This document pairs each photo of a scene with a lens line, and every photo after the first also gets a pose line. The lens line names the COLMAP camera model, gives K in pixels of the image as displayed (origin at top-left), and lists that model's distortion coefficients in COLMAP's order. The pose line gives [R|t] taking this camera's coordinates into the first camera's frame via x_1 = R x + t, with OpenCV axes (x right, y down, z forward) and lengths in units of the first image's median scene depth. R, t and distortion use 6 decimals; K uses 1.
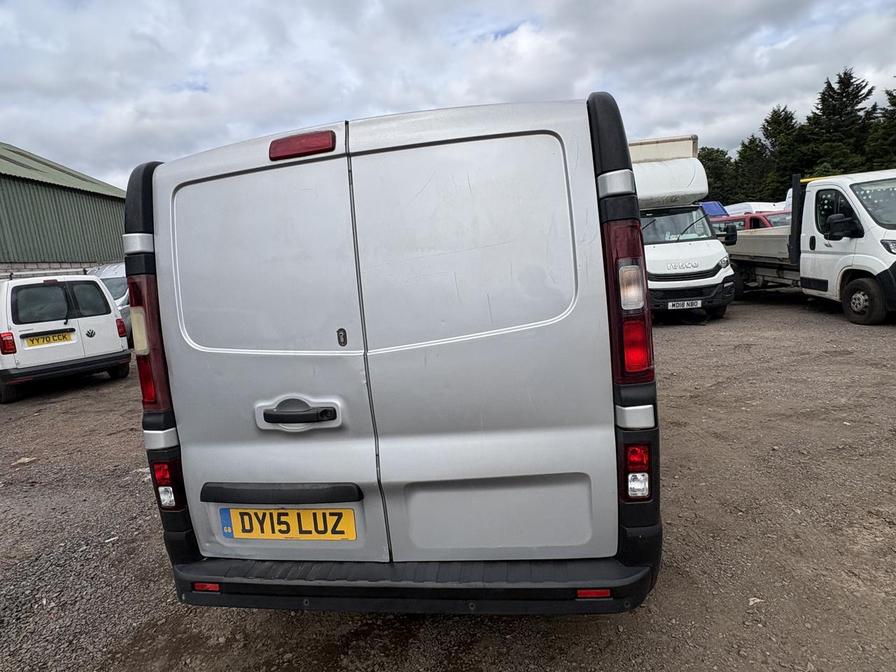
lens RADIAL K [[521.5, 0, 451.4], [0, 521.5, 336.7], [0, 0, 1]] dist [0.001965, 0.000699]
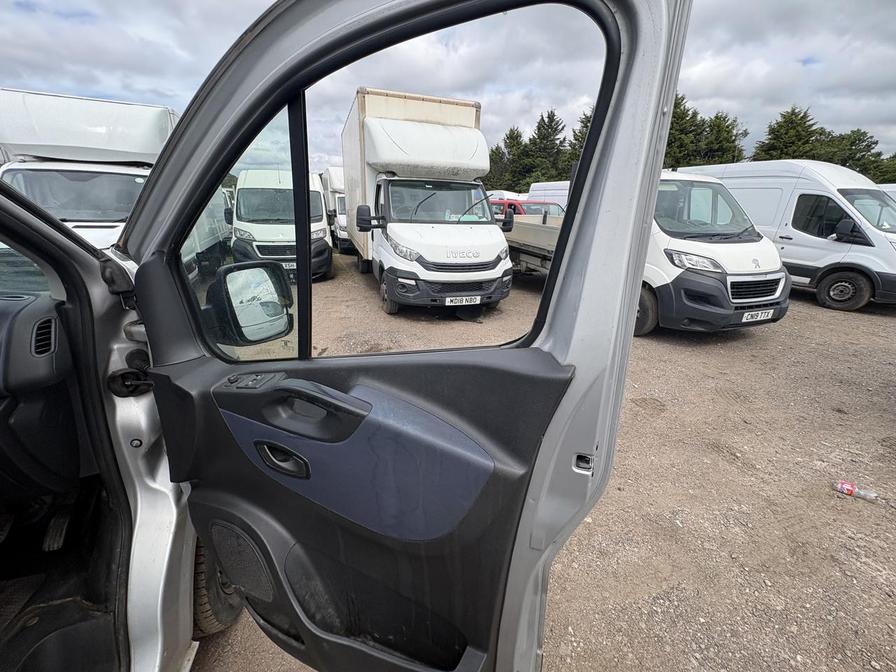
lens RADIAL K [[360.2, 0, 451.3], [0, 360.2, 342.3], [0, 0, 1]] dist [0.001216, 0.000410]
pose [[0.910997, -0.036750, 0.410771, 0.163747], [-0.040453, 0.983256, 0.177683, -0.090286], [-0.410423, -0.178486, 0.894257, 0.418002]]
